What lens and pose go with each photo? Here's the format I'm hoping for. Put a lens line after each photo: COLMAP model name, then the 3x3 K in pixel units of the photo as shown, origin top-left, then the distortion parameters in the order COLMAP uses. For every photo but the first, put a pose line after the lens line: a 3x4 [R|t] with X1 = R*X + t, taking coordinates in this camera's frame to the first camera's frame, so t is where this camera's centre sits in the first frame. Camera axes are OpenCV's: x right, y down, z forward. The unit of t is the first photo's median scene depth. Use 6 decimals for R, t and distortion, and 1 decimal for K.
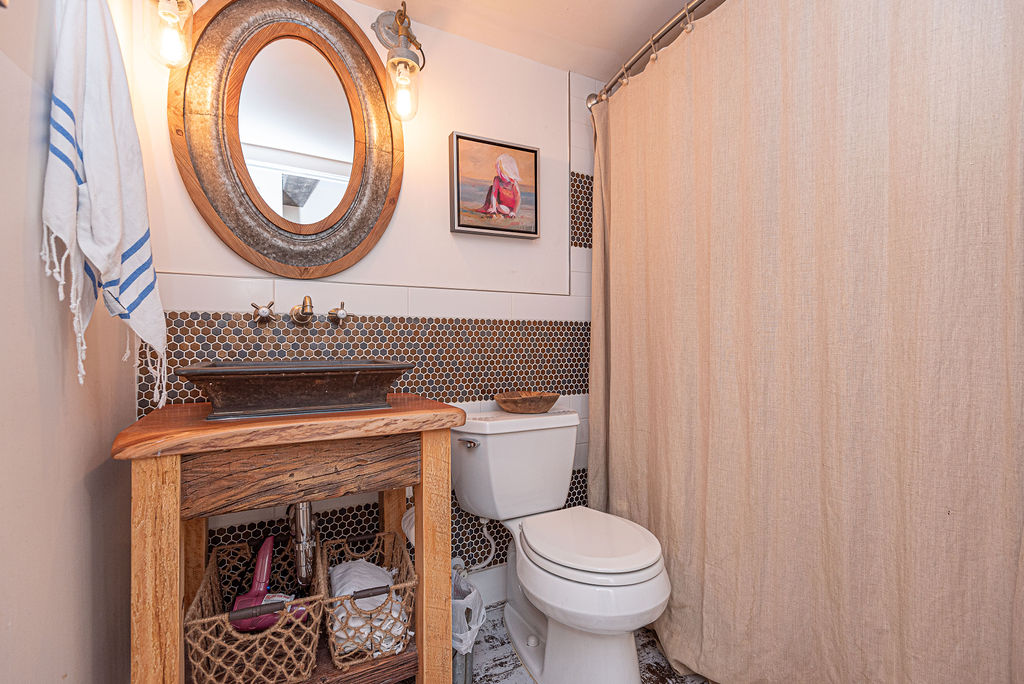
lens RADIAL K [[474.2, 0, 501.1], [0, 474.2, 346.2], [0, 0, 1]] dist [0.028530, -0.014702]
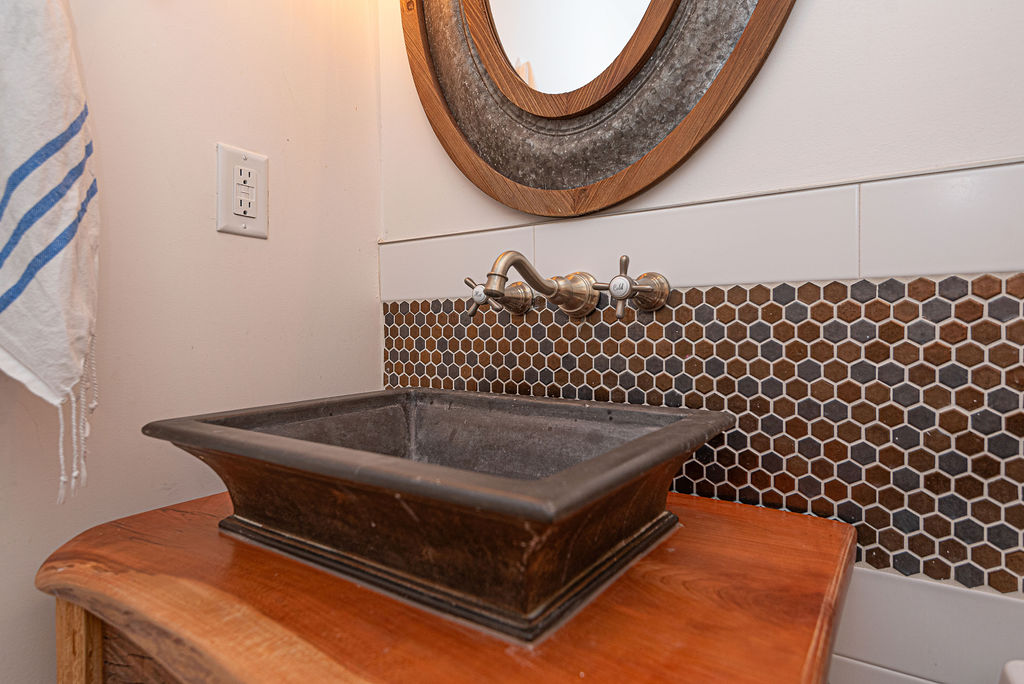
lens RADIAL K [[582.1, 0, 467.7], [0, 582.1, 339.3], [0, 0, 1]] dist [0.020407, -0.002603]
pose [[0.476962, 0.015158, -0.878793, 0.021407], [-0.000578, 0.999856, 0.016932, -0.029360], [0.878924, -0.007568, 0.476902, 0.591208]]
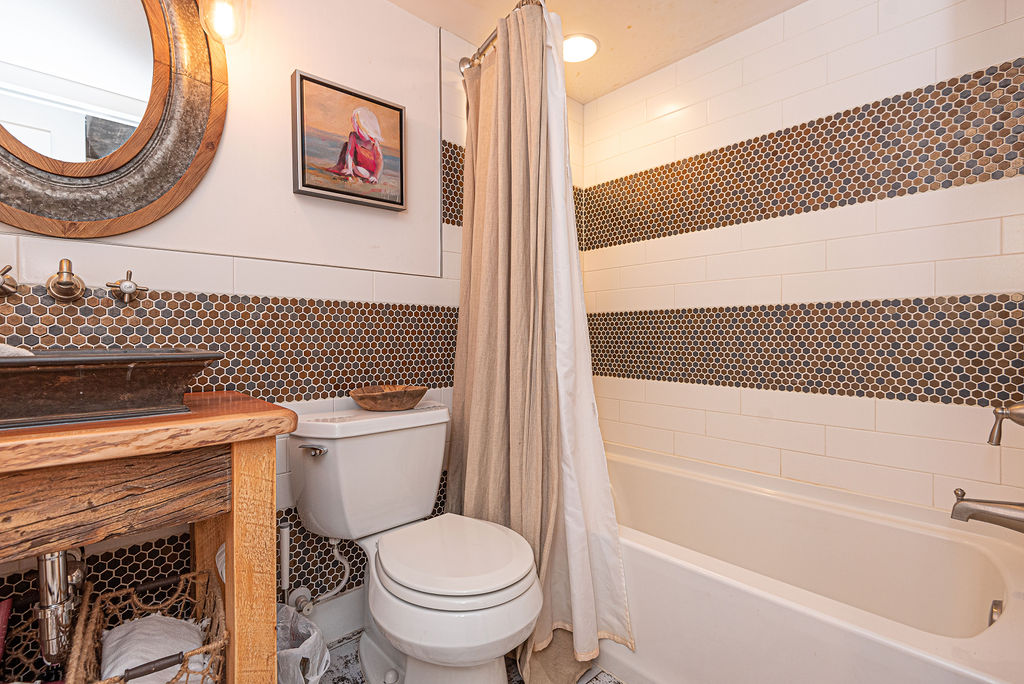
lens RADIAL K [[474.2, 0, 511.8], [0, 474.2, 341.5], [0, 0, 1]] dist [0.028530, -0.014702]
pose [[0.964640, 0.002434, 0.263560, 0.041946], [-0.004461, 0.999965, 0.007093, 0.008512], [-0.263533, -0.008018, 0.964617, 0.107643]]
